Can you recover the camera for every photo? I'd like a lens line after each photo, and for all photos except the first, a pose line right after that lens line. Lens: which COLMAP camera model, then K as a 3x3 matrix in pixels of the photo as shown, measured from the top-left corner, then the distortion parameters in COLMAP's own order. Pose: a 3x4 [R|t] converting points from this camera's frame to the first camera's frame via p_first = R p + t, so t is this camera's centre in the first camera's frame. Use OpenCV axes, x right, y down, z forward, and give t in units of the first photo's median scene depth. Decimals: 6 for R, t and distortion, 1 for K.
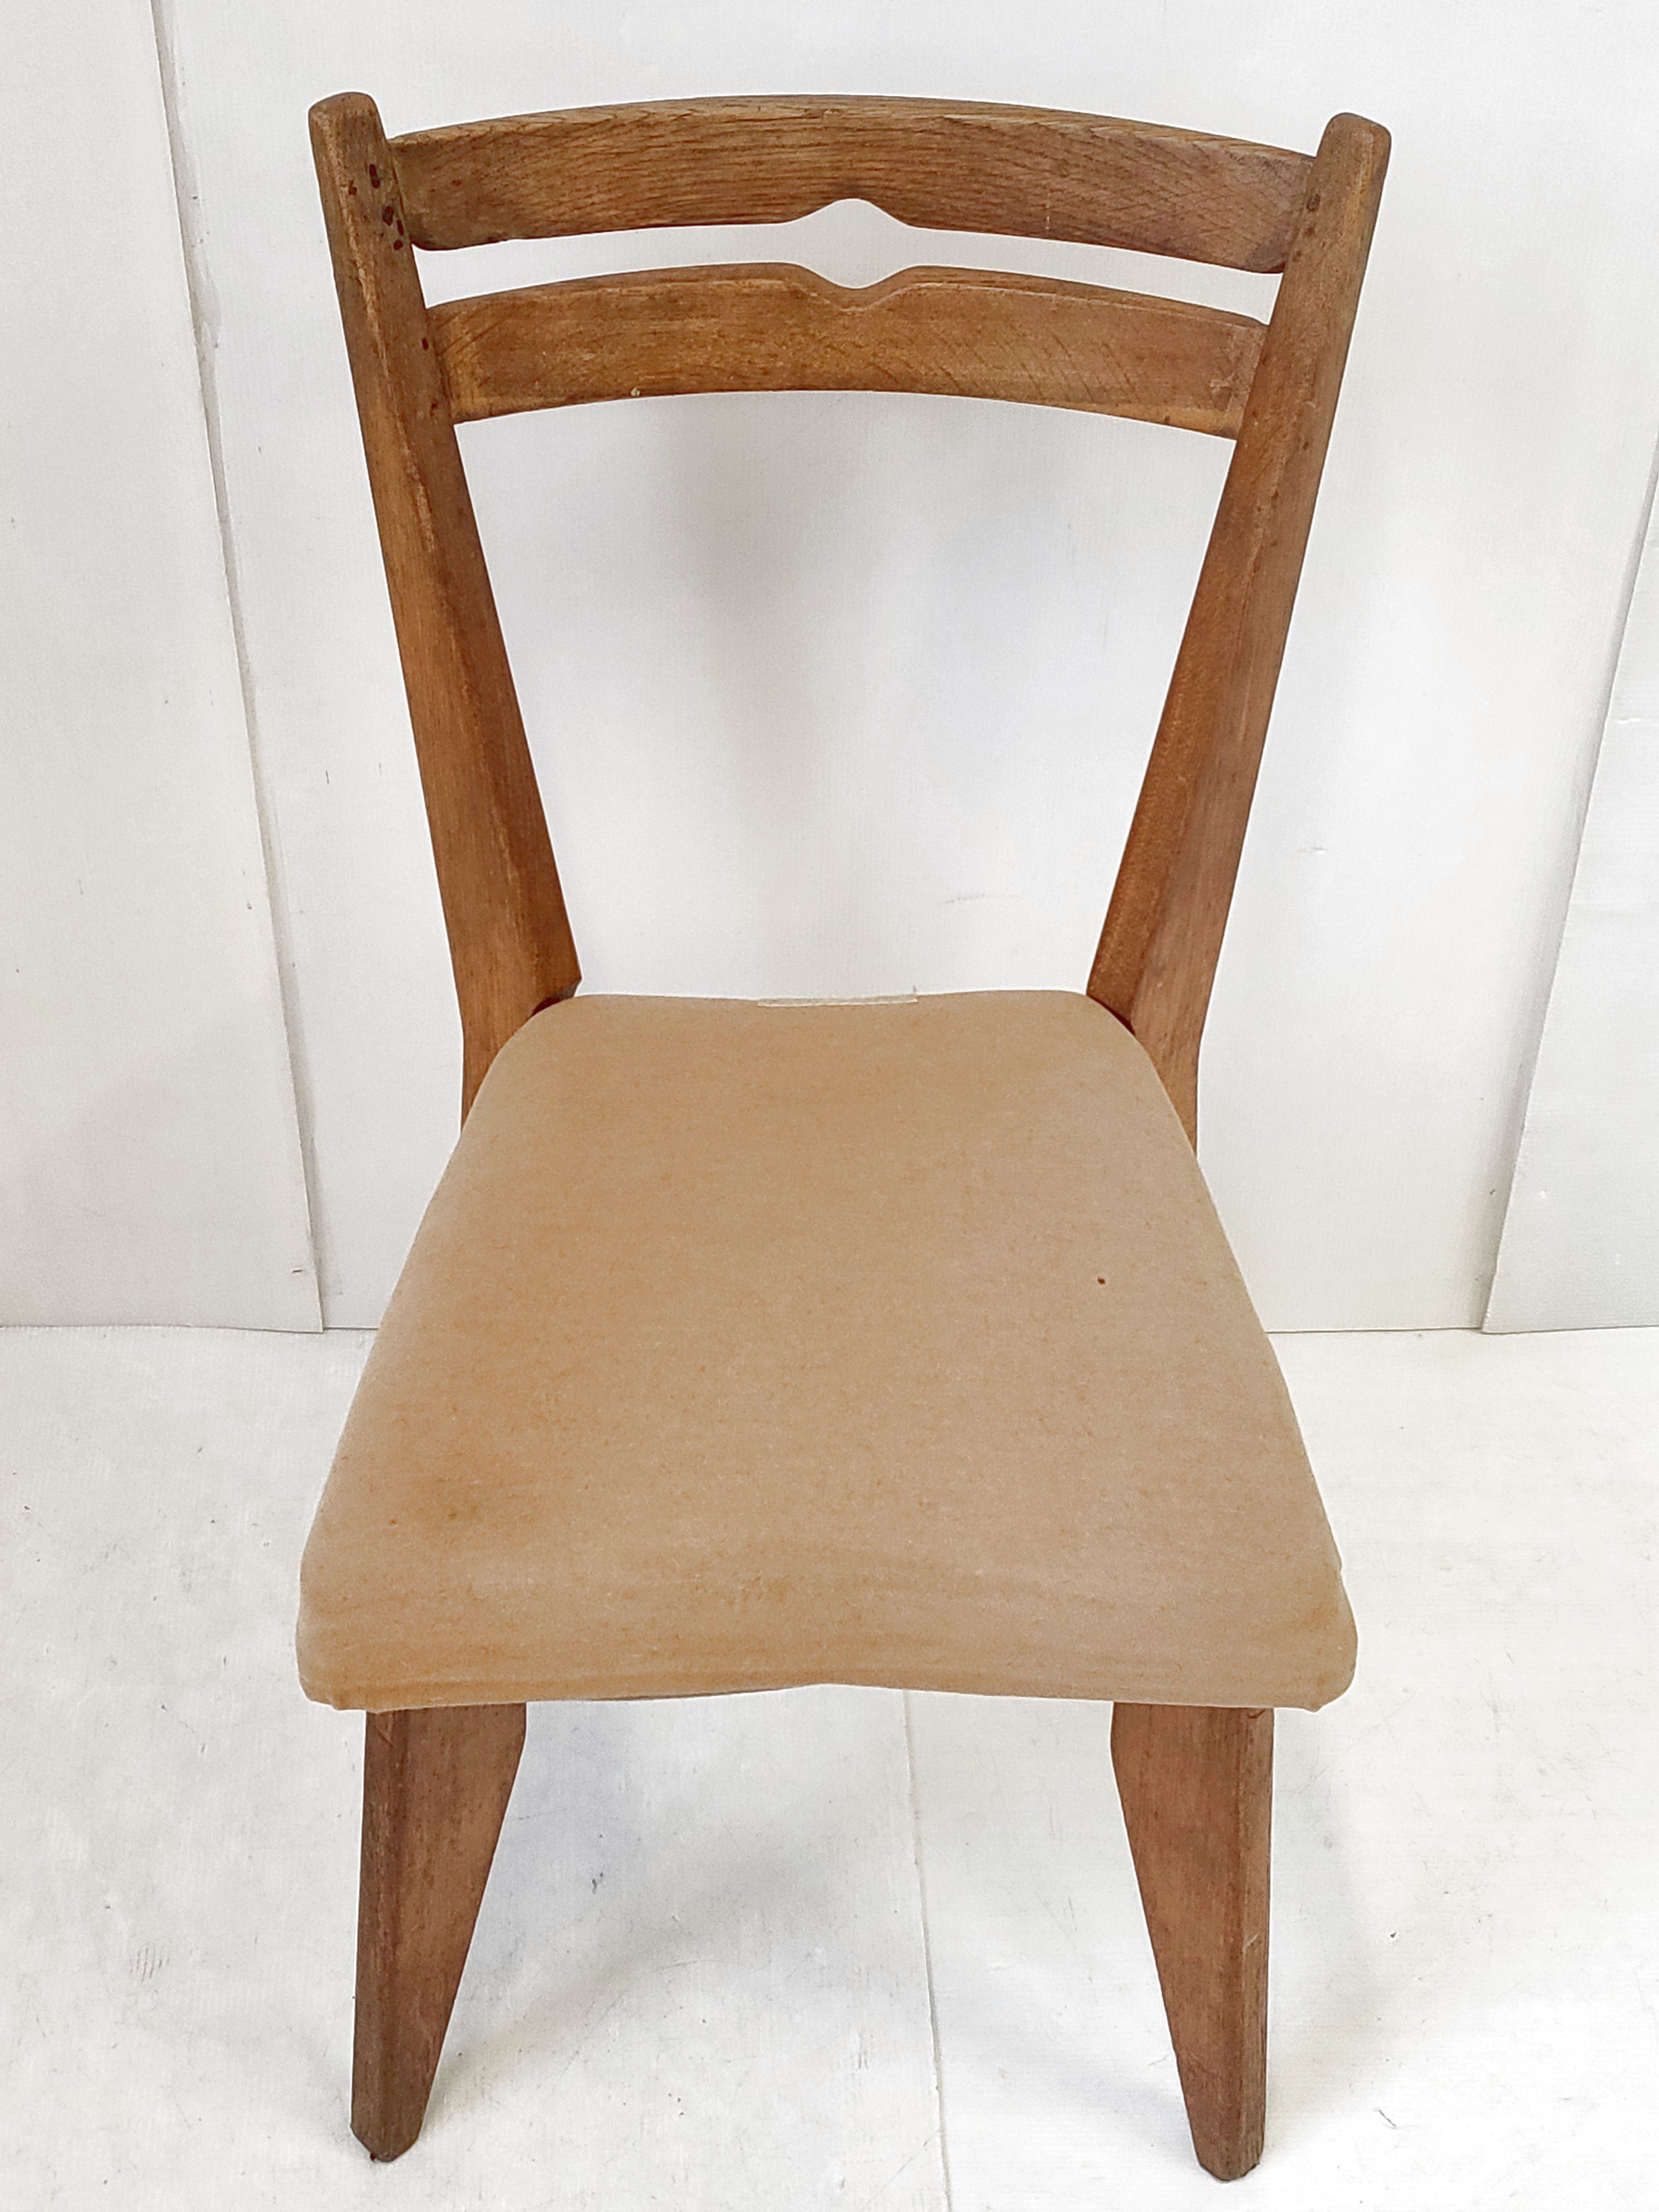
lens RADIAL K [[2564.7, 0, 829.5], [0, 2564.7, 1106.0], [0, 0, 1]] dist [0.005183, -0.145183]
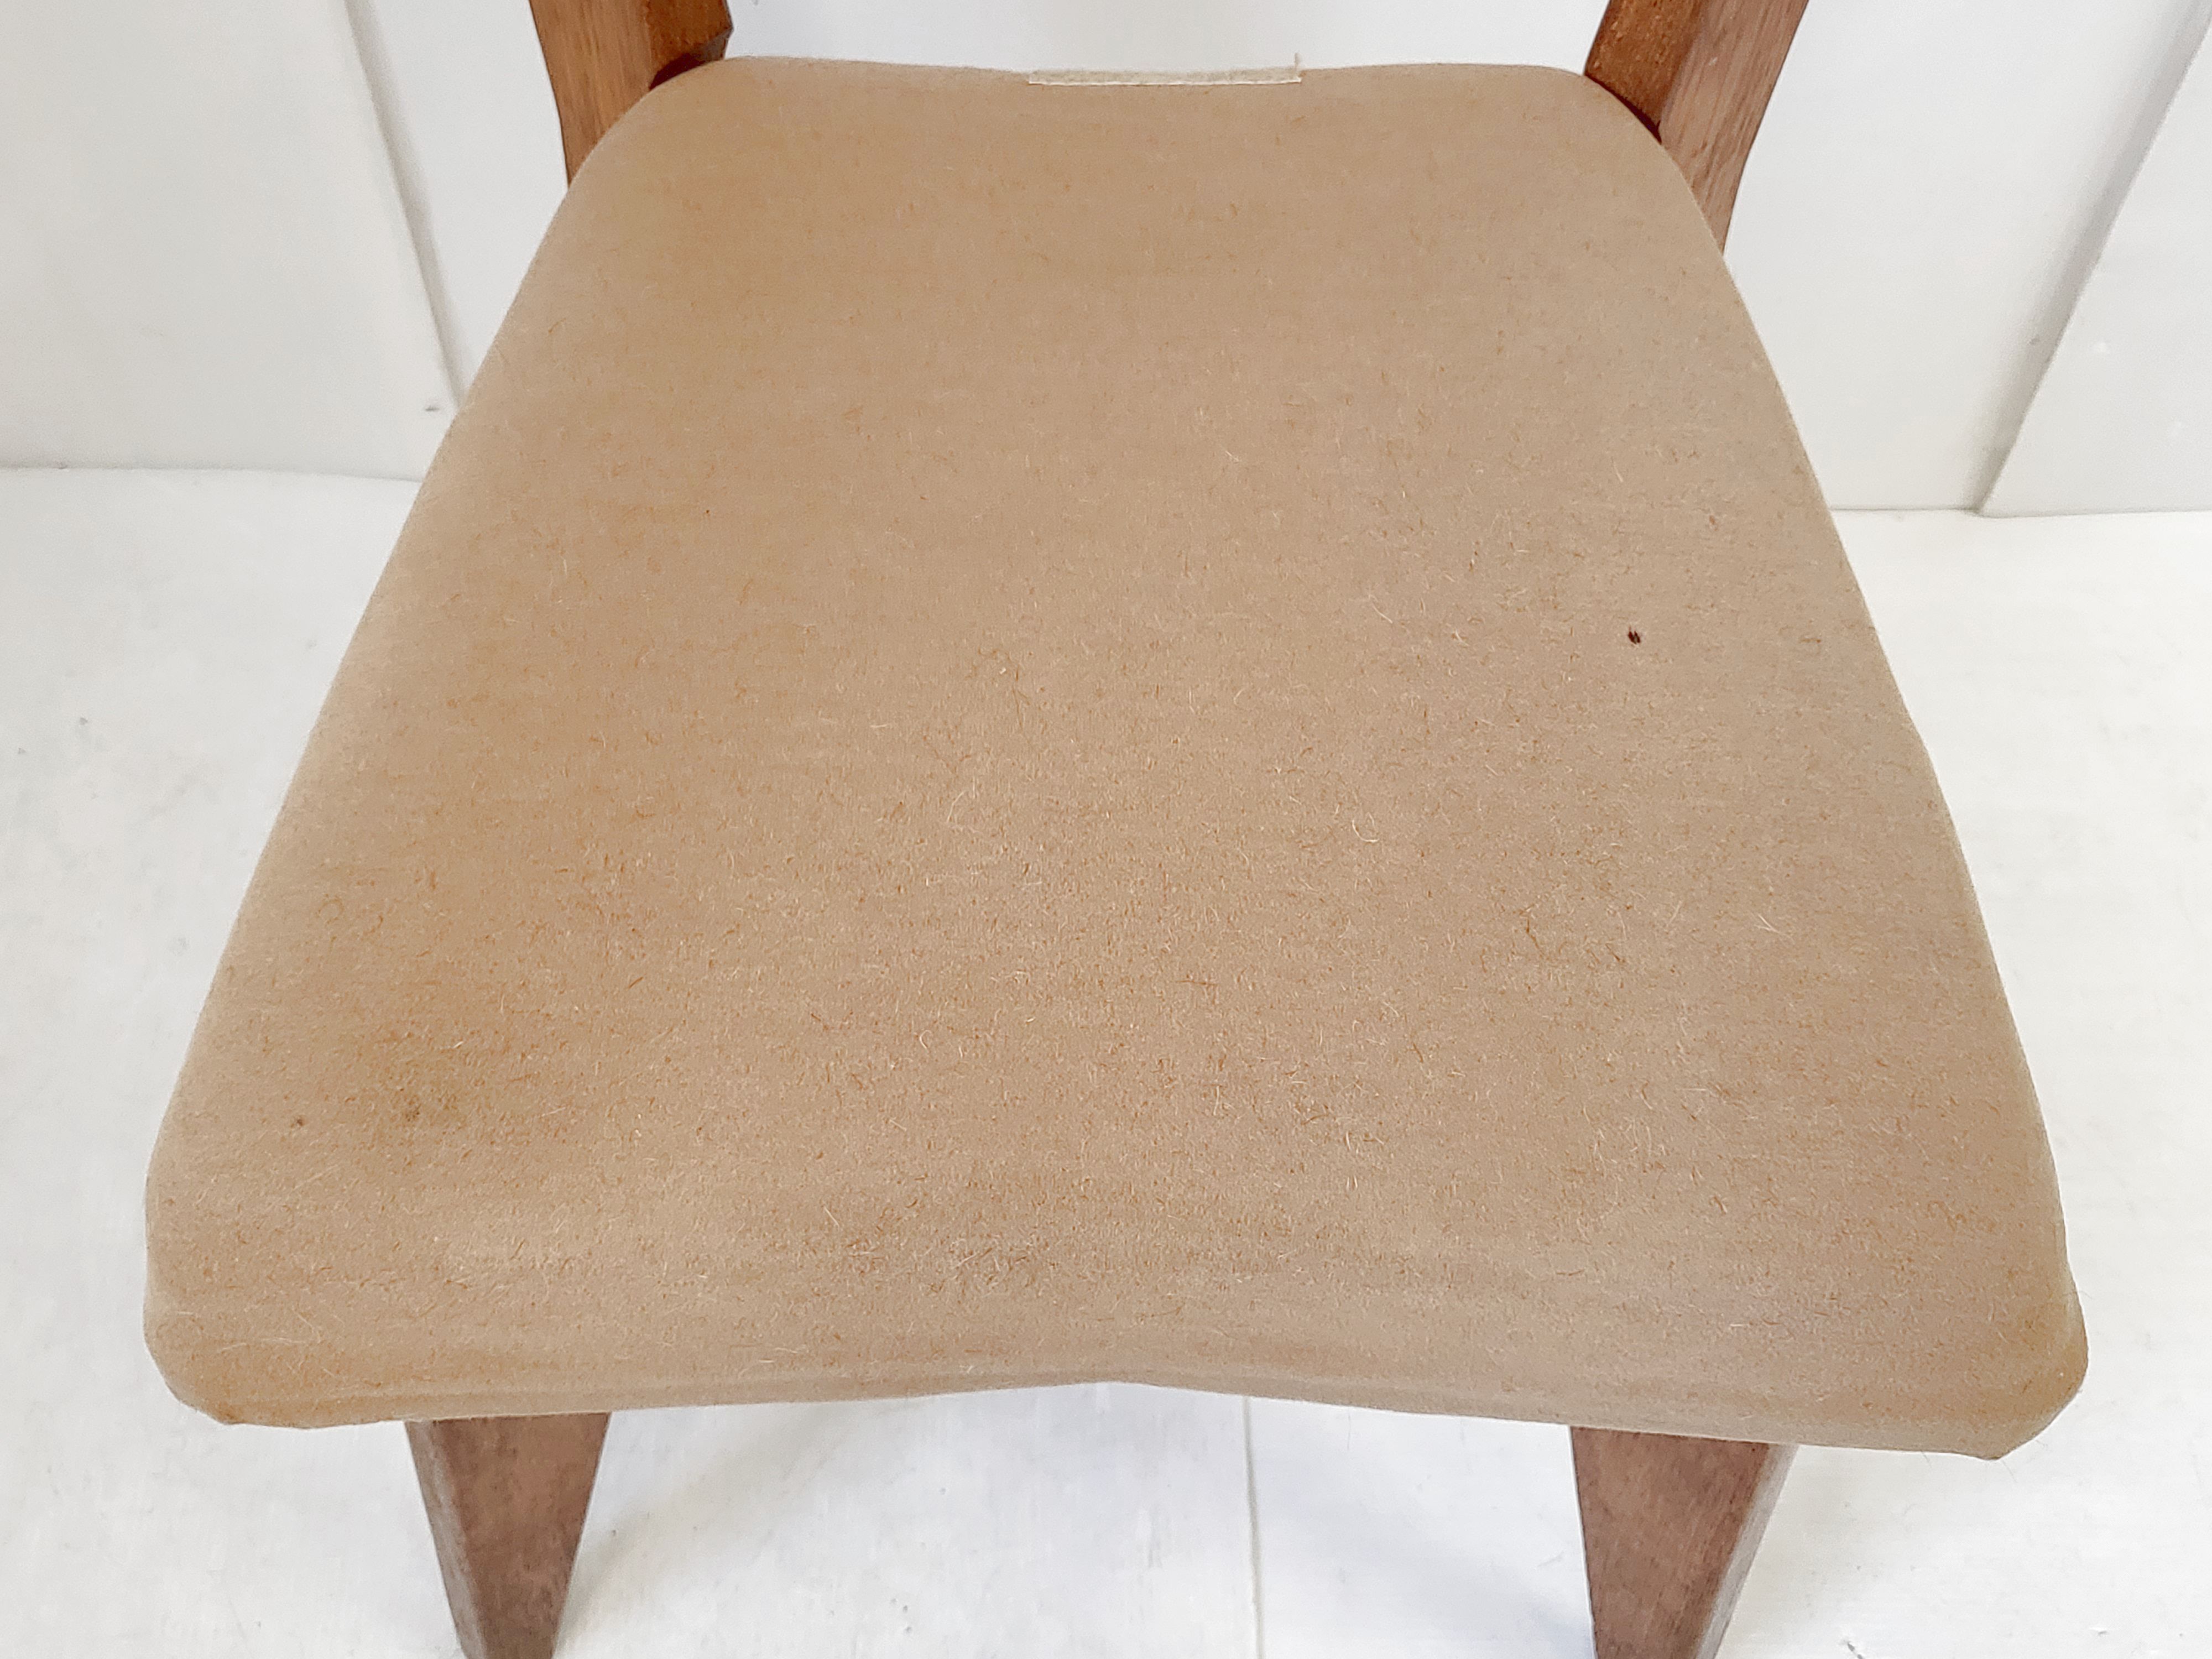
lens RADIAL K [[2564.7, 0, 1097.2], [0, 2564.7, 829.9], [0, 0, 1]] dist [0.005183, -0.145183]
pose [[0.999590, 0.026611, -0.010553, -0.001971], [-0.022903, 0.964557, 0.262877, -0.032472], [0.017174, -0.262528, 0.964772, 0.439702]]
